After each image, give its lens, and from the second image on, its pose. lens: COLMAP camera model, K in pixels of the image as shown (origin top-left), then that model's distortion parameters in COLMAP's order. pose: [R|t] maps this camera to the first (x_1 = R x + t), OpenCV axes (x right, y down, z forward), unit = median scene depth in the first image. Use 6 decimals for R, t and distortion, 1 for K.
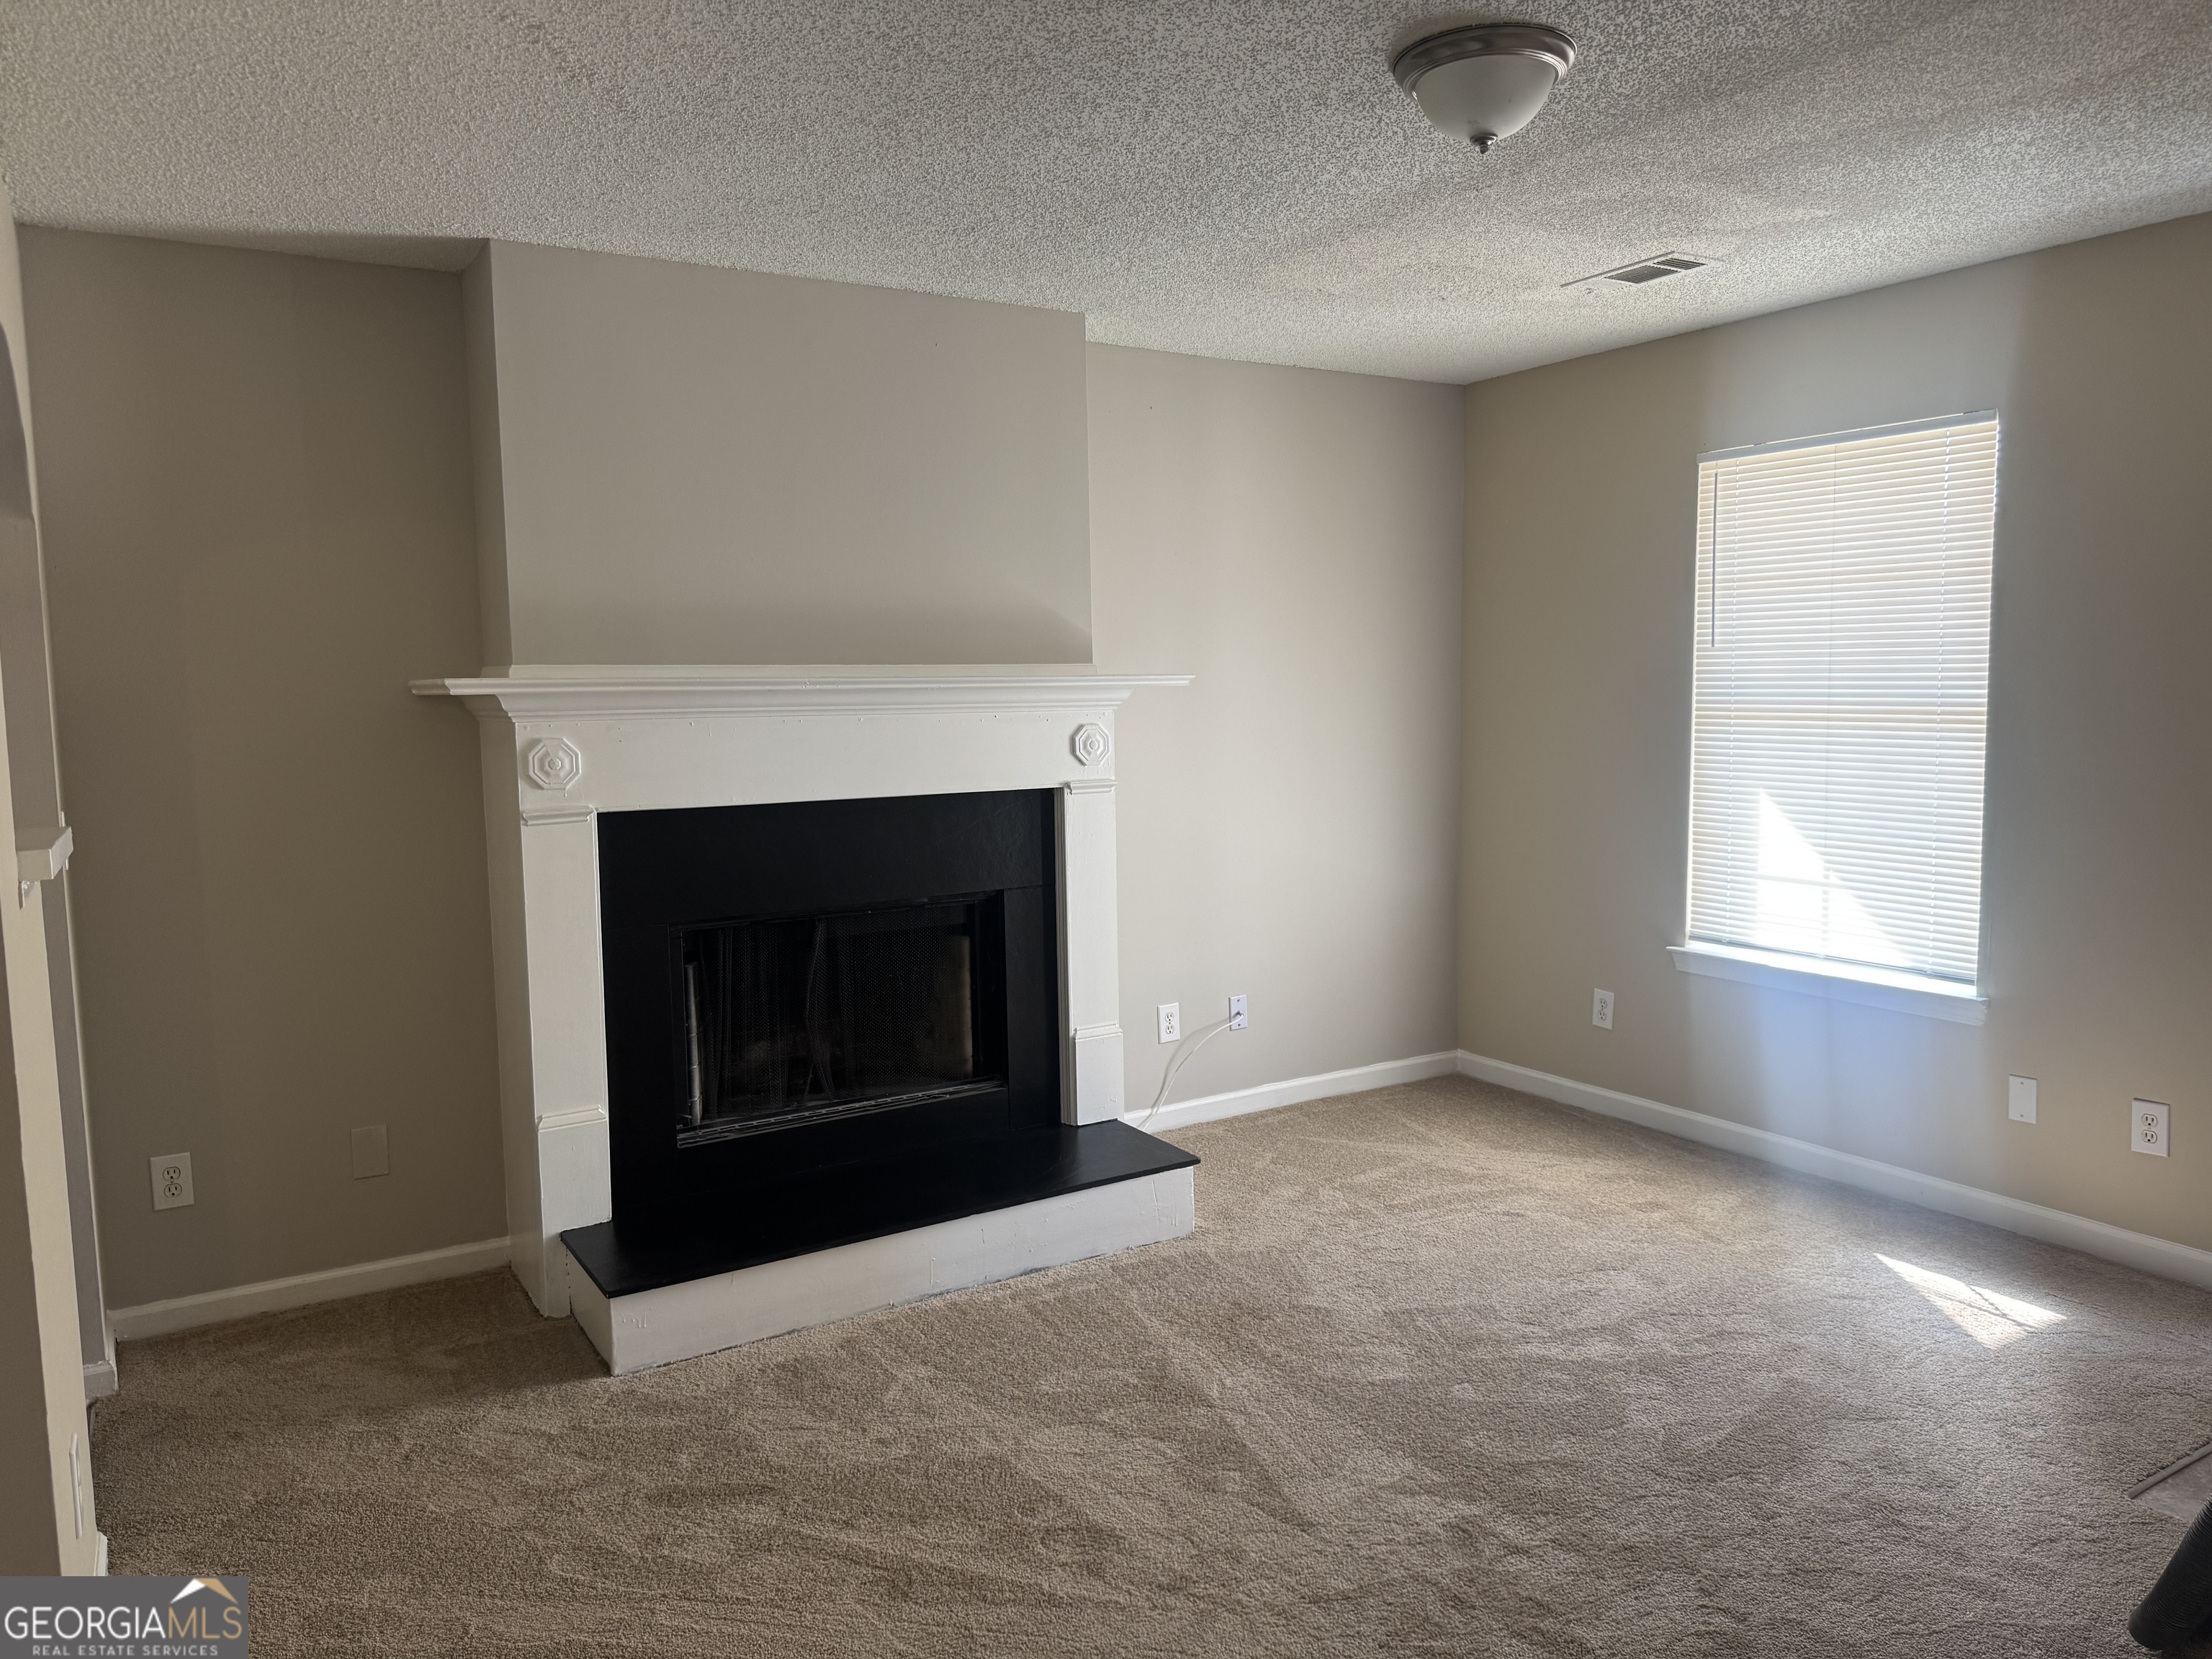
lens RADIAL K [[1560.0, 0, 1111.5], [0, 1560.0, 845.8], [0, 0, 1]] dist [0.093364, -0.119826]
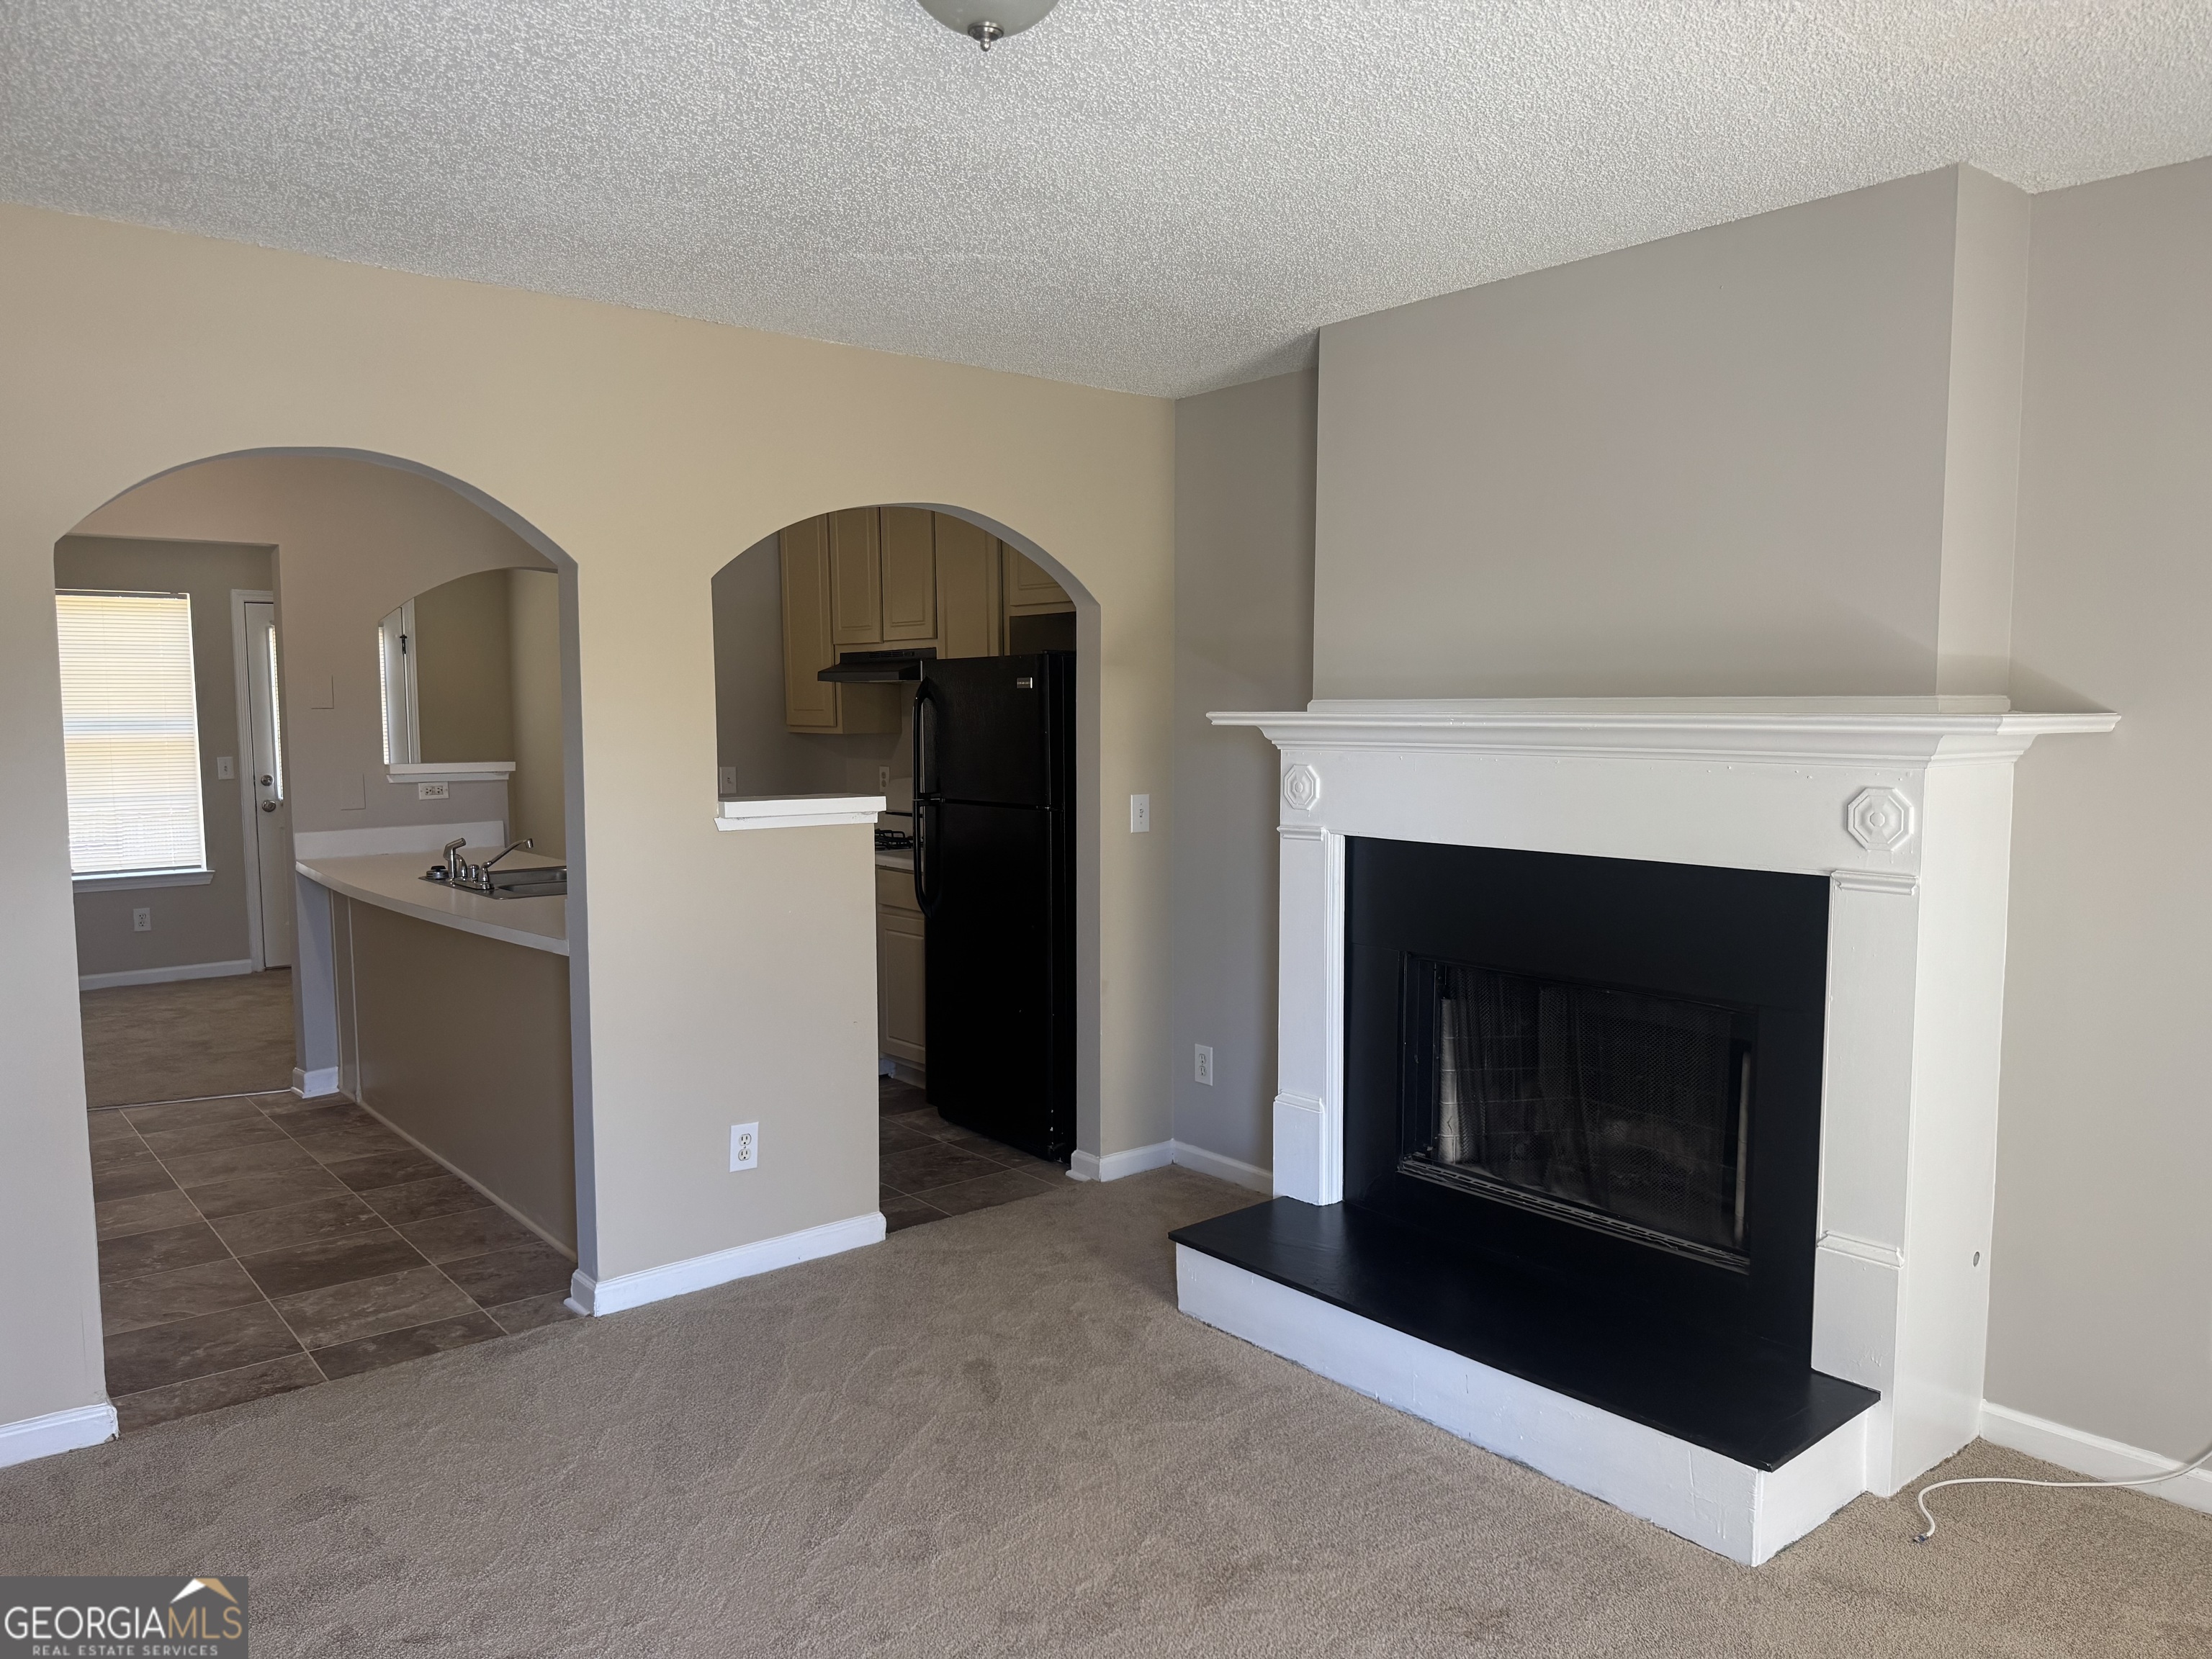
lens RADIAL K [[1560.0, 0, 1111.5], [0, 1560.0, 845.8], [0, 0, 1]] dist [0.093364, -0.119826]
pose [[0.127067, 0.102411, -0.986593, 0.694359], [-0.104534, 0.990499, 0.089353, -0.090385], [0.986370, 0.091779, 0.136565, 0.670002]]
